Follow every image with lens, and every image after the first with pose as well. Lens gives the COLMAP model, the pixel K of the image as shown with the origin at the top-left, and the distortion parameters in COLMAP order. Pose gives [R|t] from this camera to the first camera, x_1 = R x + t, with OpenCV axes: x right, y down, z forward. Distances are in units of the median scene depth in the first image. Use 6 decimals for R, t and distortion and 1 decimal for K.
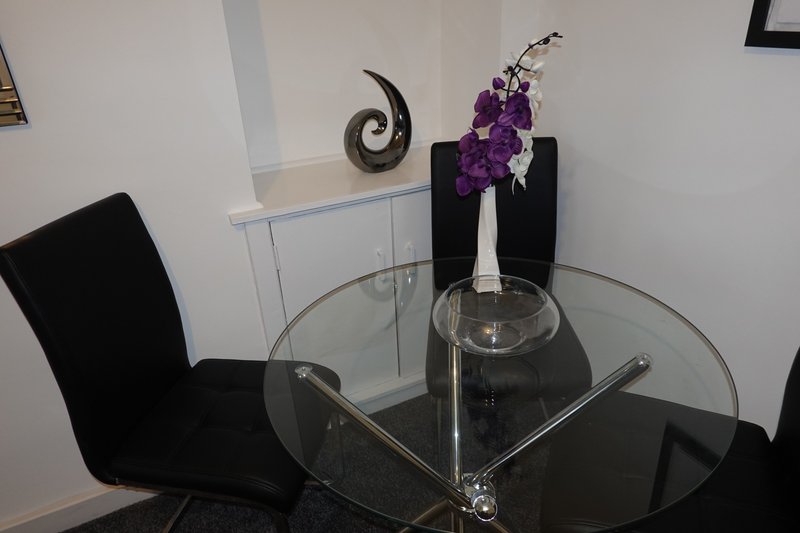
lens RADIAL K [[536.3, 0, 400.0], [0, 536.3, 266.5], [0, 0, 1]] dist [0.003293, 0.003404]
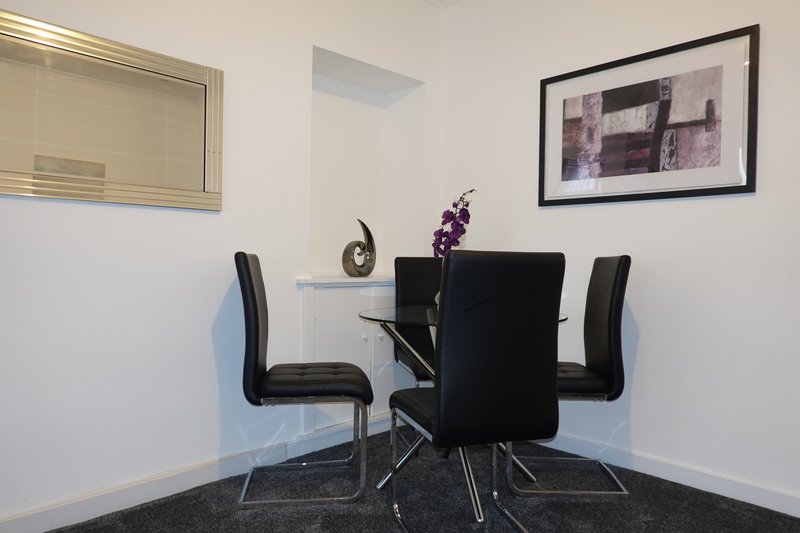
lens RADIAL K [[539.1, 0, 400.0], [0, 539.1, 266.5], [0, 0, 1]] dist [0.011051, -0.001185]
pose [[0.947488, 0.057595, 0.314561, -0.541319], [0.083370, 0.905145, -0.416848, 0.610953], [-0.308731, 0.421184, 0.852812, -0.598834]]
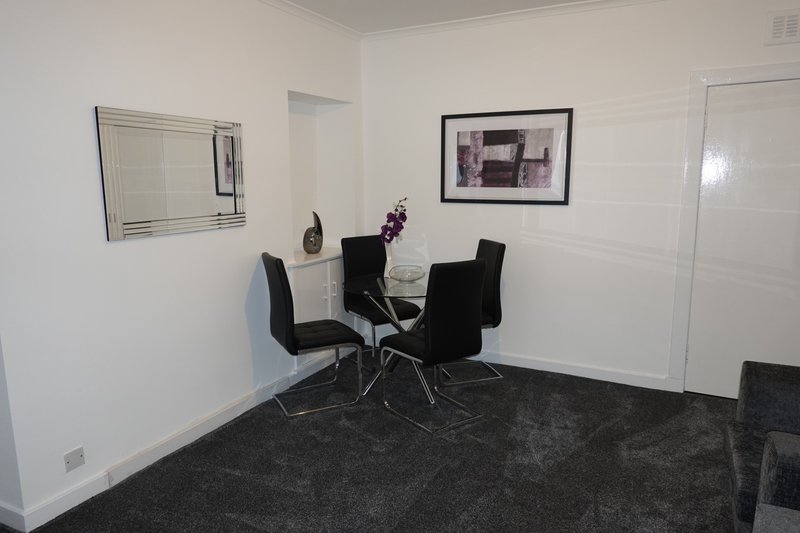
lens RADIAL K [[539.1, 0, 400.0], [0, 539.1, 266.5], [0, 0, 1]] dist [0.011051, -0.001185]
pose [[0.796170, -0.053623, 0.602692, -1.364491], [0.231221, 0.947432, -0.221153, 0.565149], [-0.559151, 0.315431, 0.766716, -1.147353]]
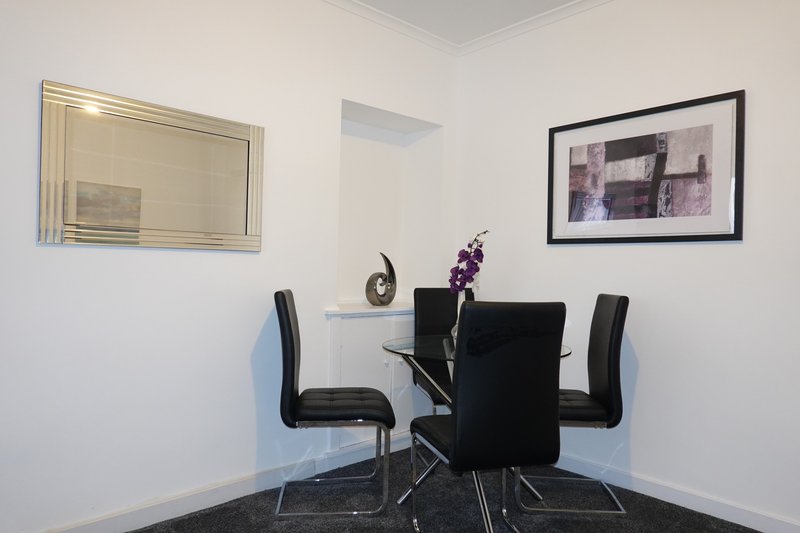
lens RADIAL K [[536.3, 0, 400.0], [0, 536.3, 266.5], [0, 0, 1]] dist [0.003293, 0.003404]
pose [[0.955381, 0.070380, 0.286868, -0.611373], [0.064288, 0.898370, -0.434509, 0.601016], [-0.288295, 0.433564, 0.853761, -0.766110]]
